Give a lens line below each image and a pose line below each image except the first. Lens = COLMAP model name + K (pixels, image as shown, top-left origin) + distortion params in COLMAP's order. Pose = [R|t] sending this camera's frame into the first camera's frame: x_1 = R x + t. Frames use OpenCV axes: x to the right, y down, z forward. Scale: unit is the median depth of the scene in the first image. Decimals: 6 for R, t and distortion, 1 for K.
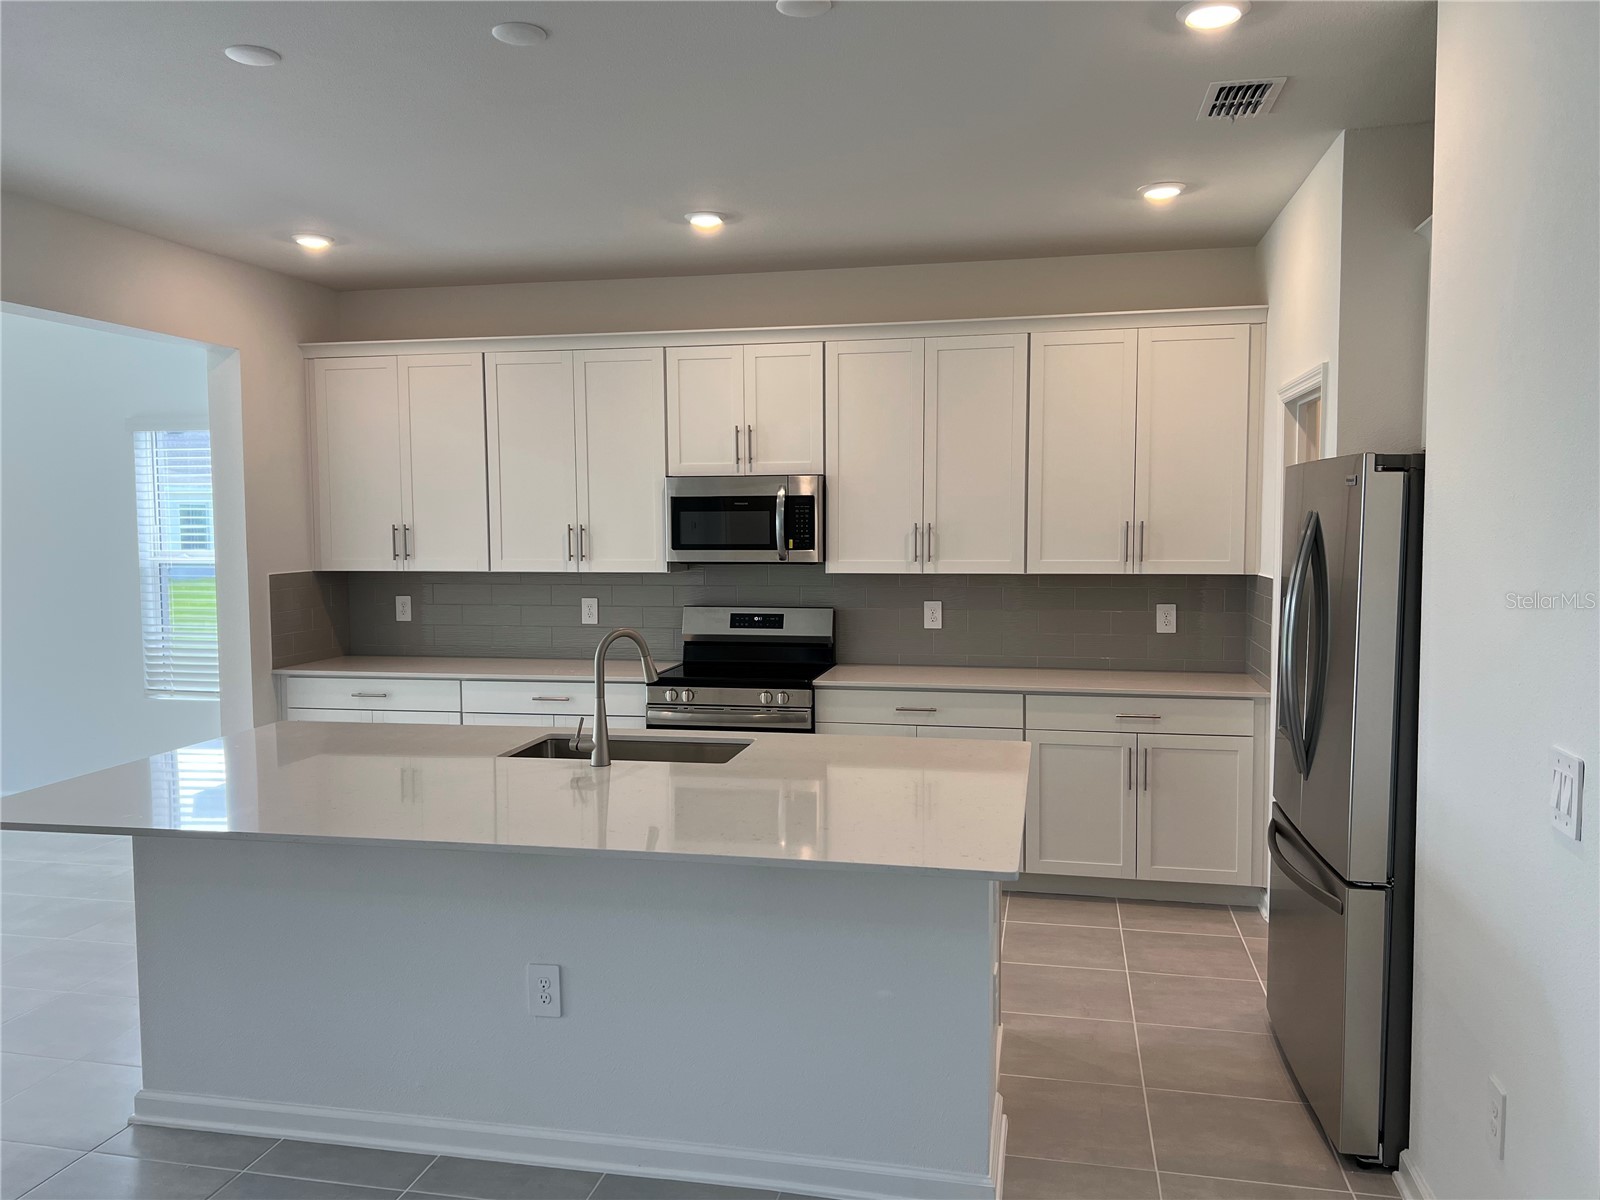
lens RADIAL K [[1228.9, 0, 800.0], [0, 1228.9, 600.0], [0, 0, 1]] dist [0.011745, -0.000004]
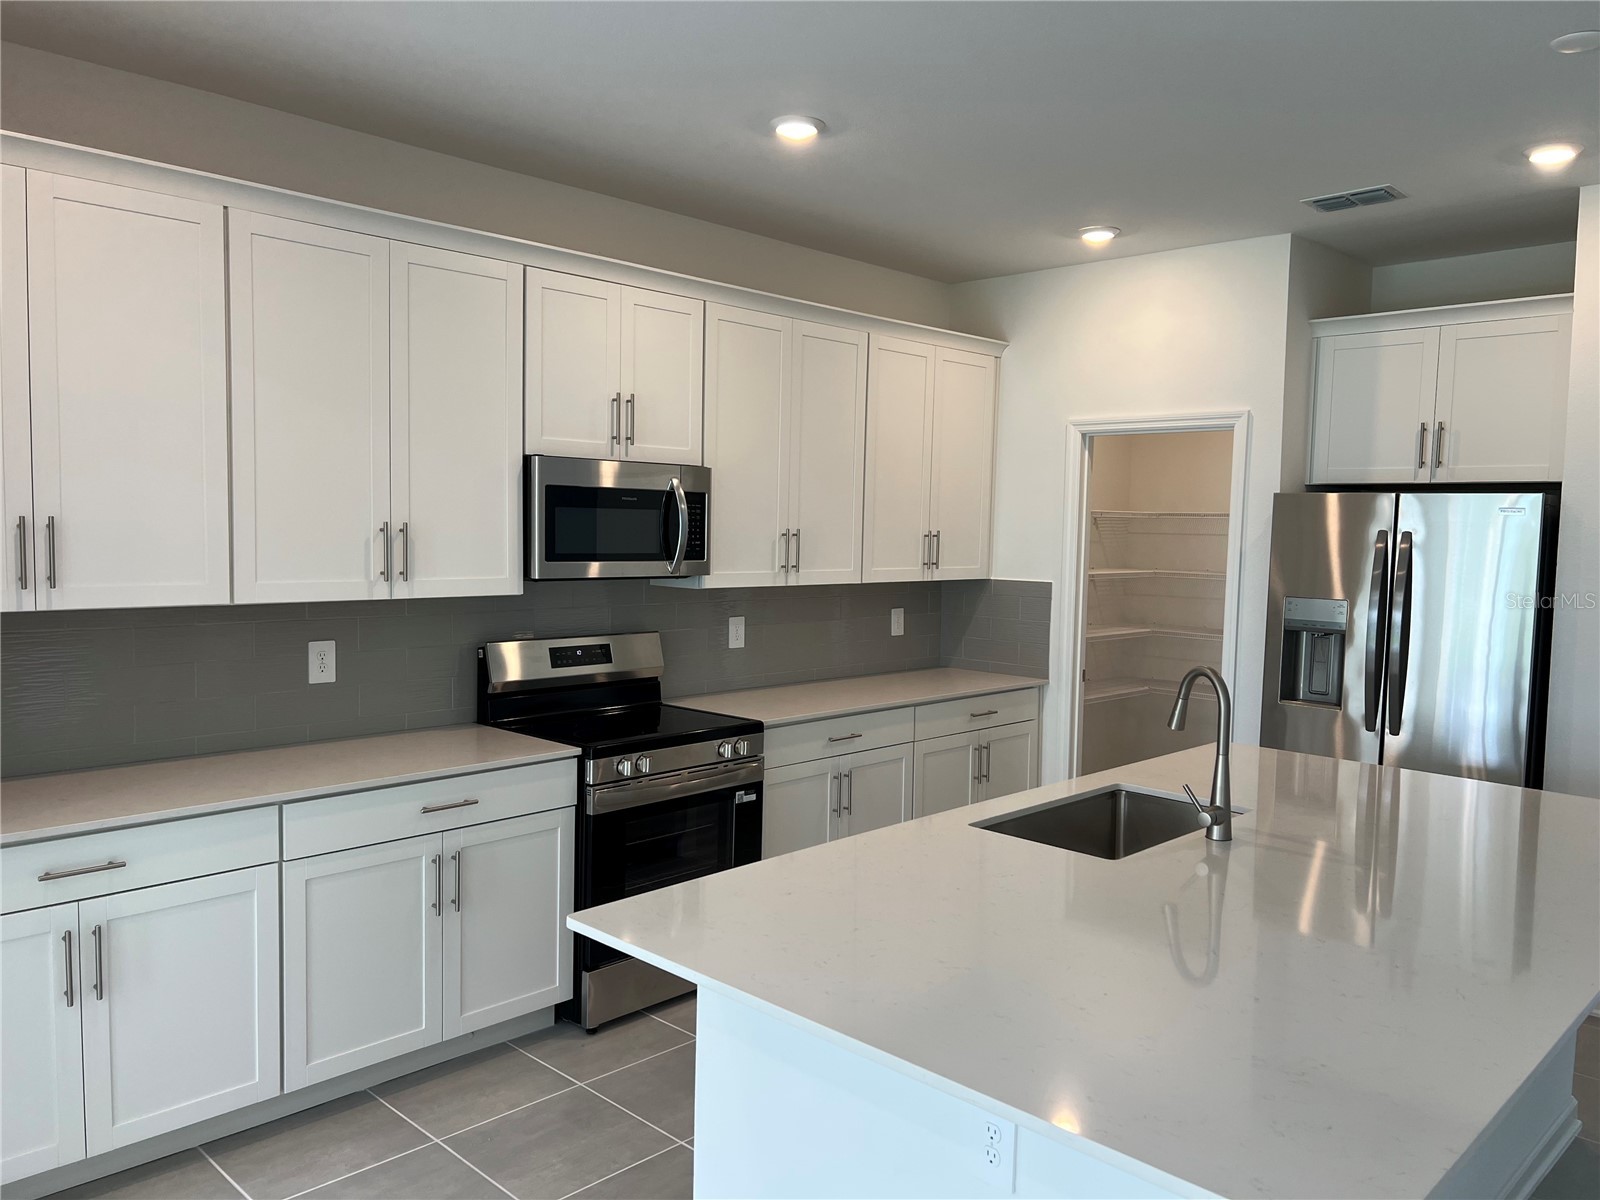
lens RADIAL K [[1183.2, 0, 797.1], [0, 1183.2, 607.1], [0, 0, 1]] dist [0.016468, -0.003673]
pose [[0.535851, -0.042062, 0.843264, -0.594232], [0.040876, 0.998880, 0.023850, -0.025289], [-0.843323, 0.021690, 0.536970, 0.521193]]
